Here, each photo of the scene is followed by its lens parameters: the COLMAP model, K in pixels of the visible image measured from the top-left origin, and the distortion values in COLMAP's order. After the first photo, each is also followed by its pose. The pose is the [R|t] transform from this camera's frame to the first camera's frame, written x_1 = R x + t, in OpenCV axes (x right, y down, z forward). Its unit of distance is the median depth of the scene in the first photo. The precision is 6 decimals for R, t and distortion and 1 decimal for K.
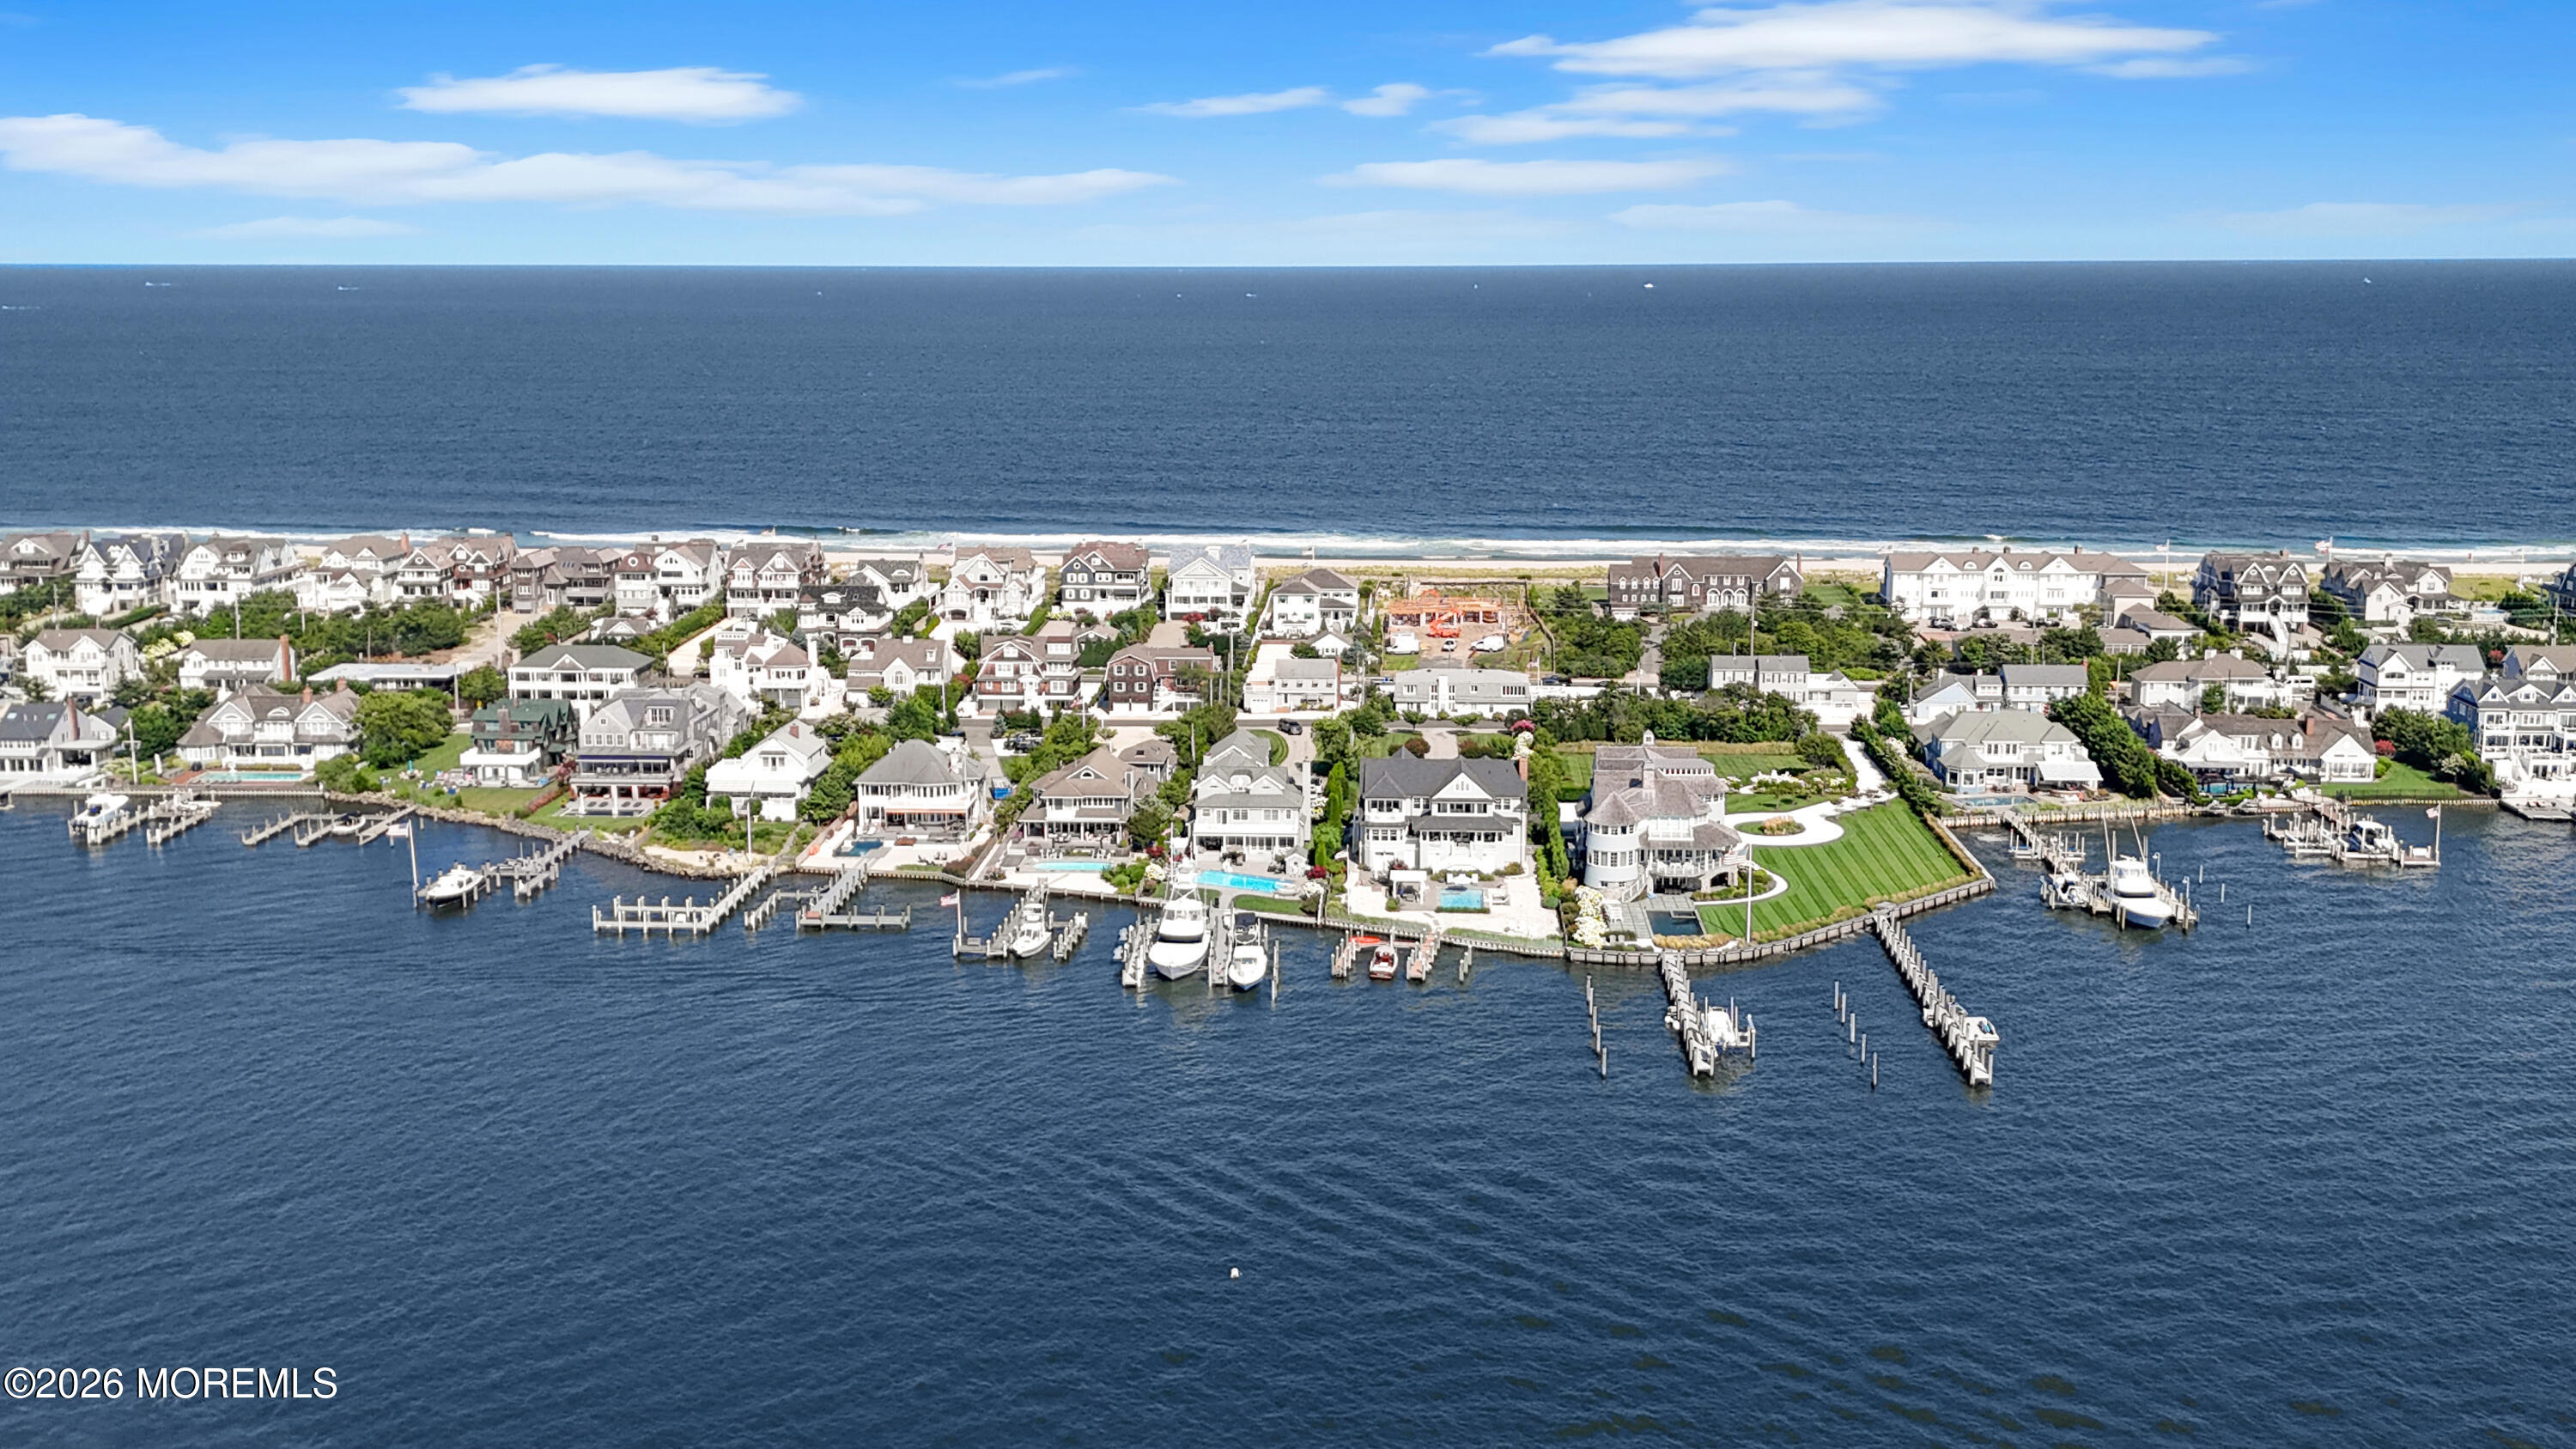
lens RADIAL K [[2388.6, 0, 1288.0], [0, 2388.6, 724.5], [0, 0, 1]] dist [0.071619, -0.008703]
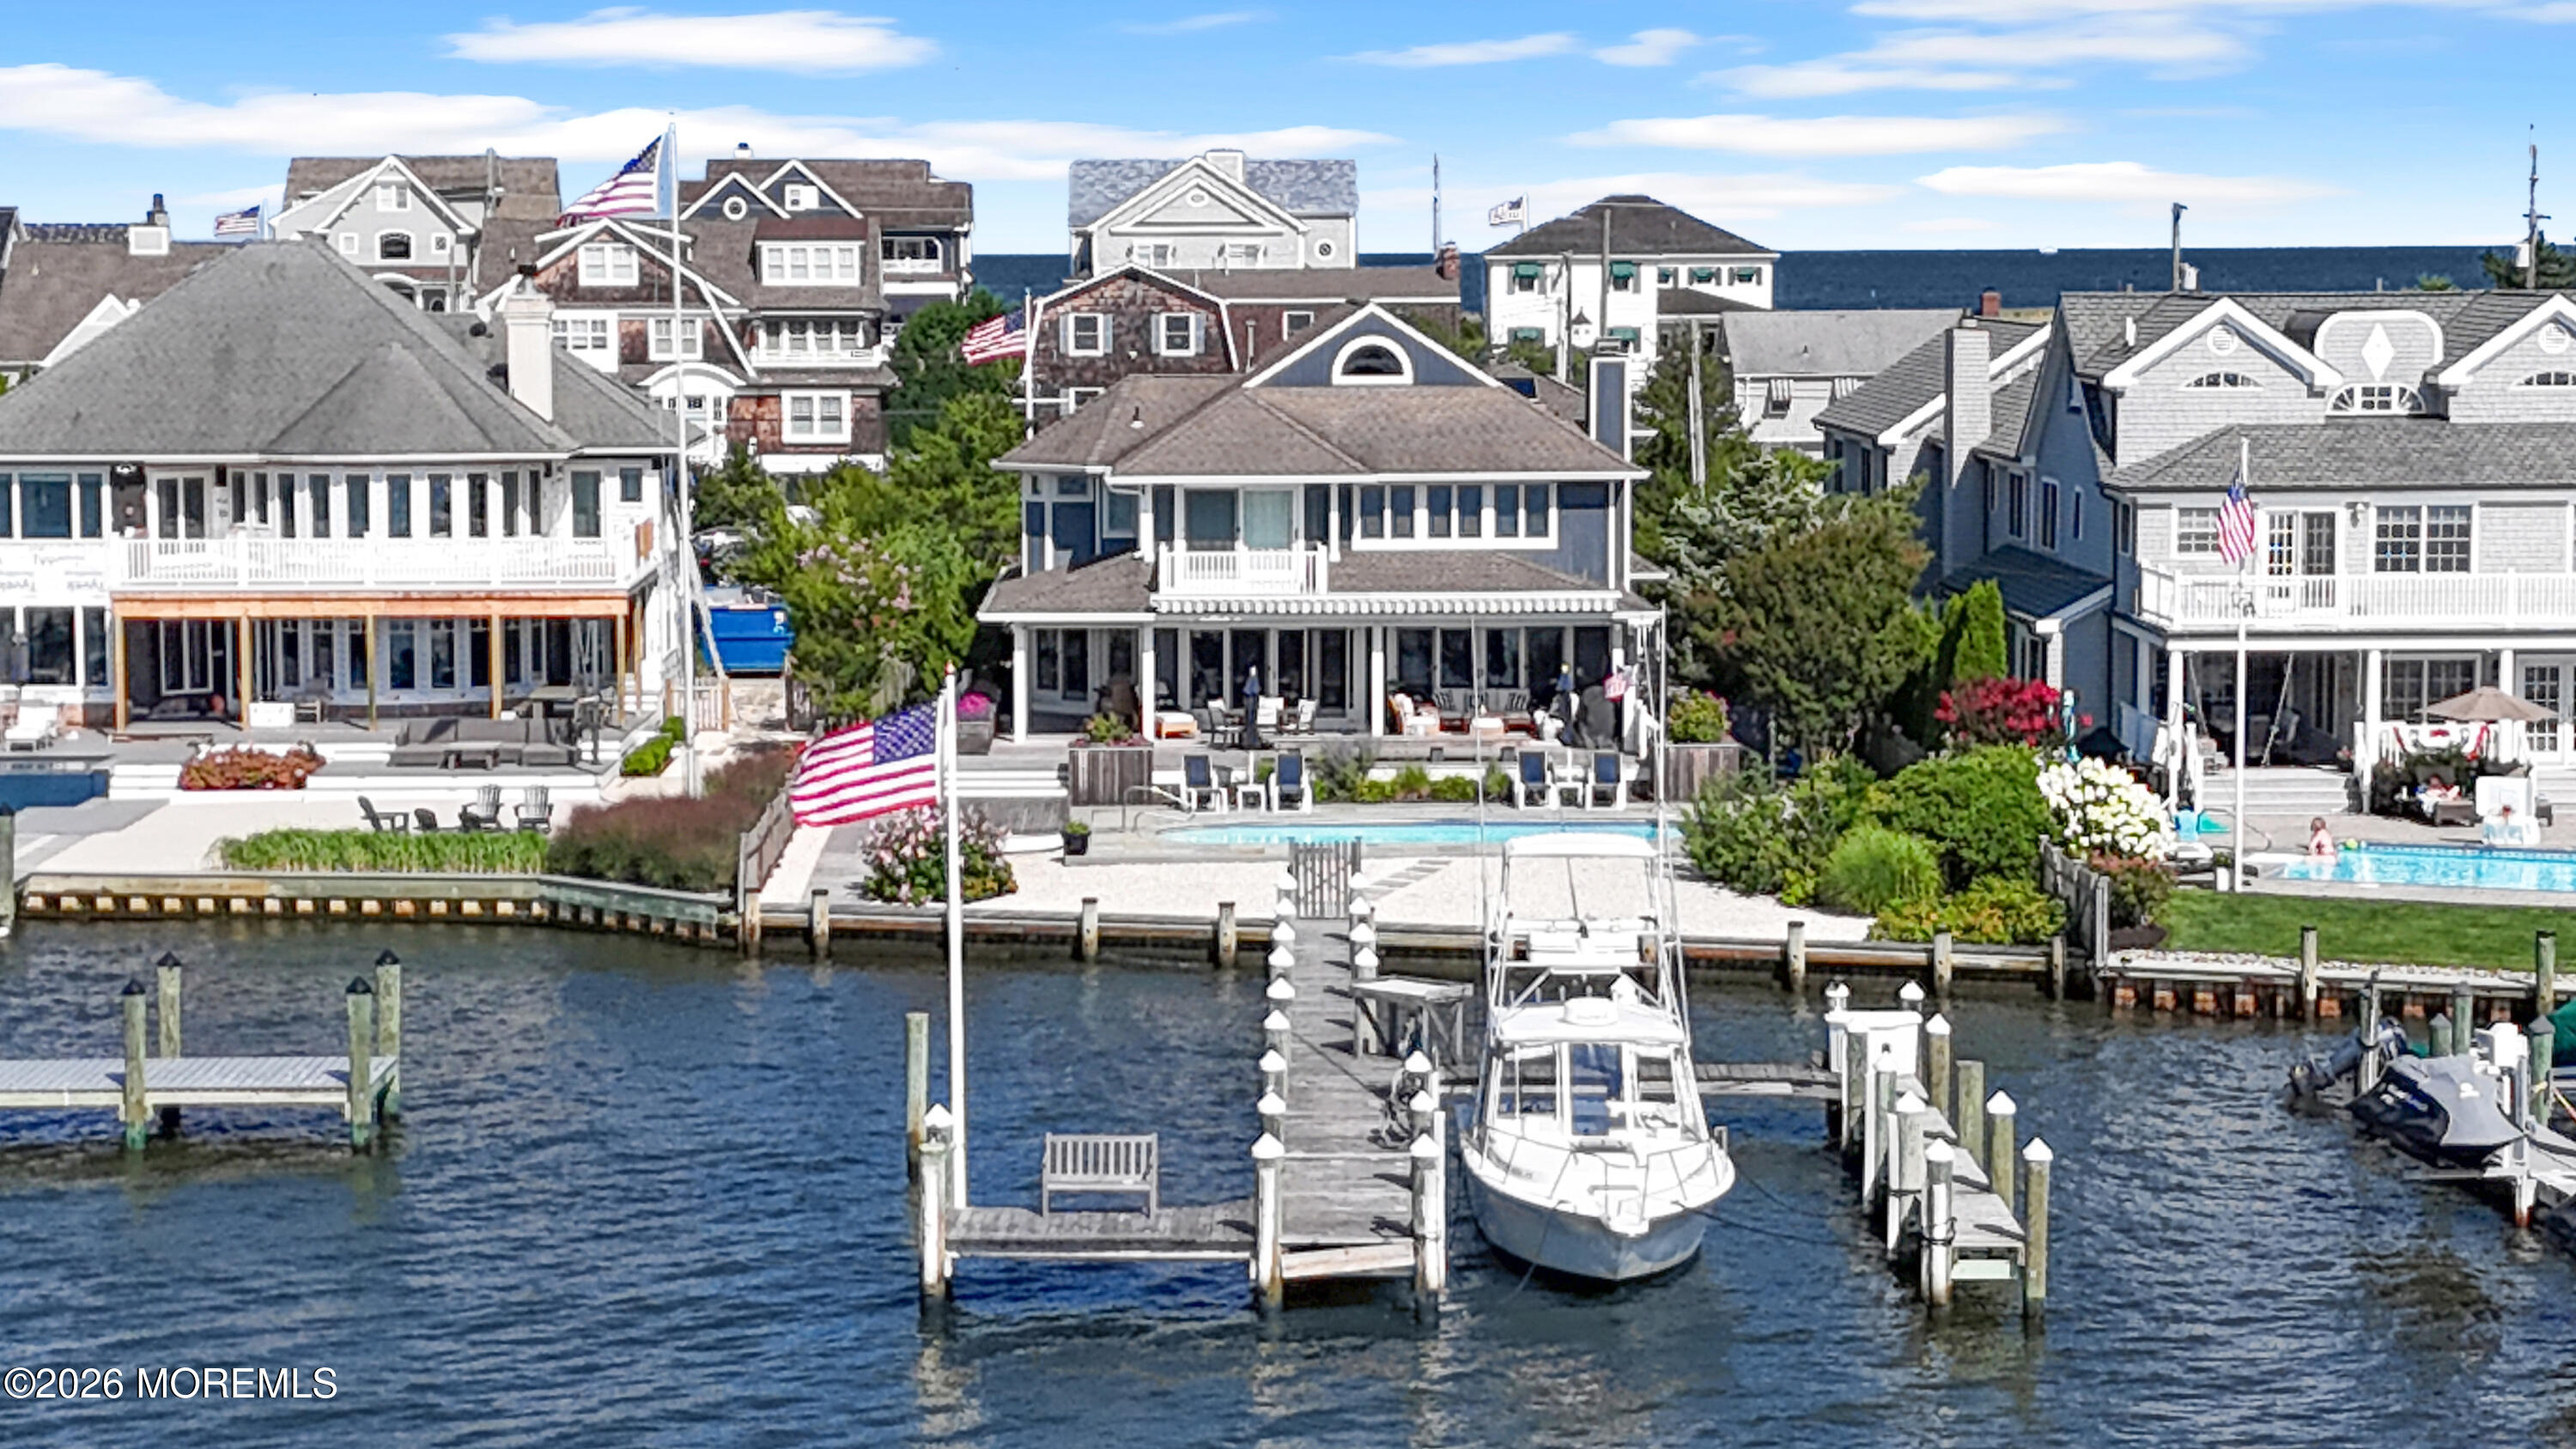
lens RADIAL K [[5201.7, 0, 1293.1], [0, 5201.7, 721.9], [0, 0, 1]] dist [0.143936, -0.153373]
pose [[0.996860, -0.009883, 0.078564, -0.115478], [0.016701, 0.996103, -0.086603, 0.075105], [-0.077402, 0.087644, 0.993140, 0.636527]]
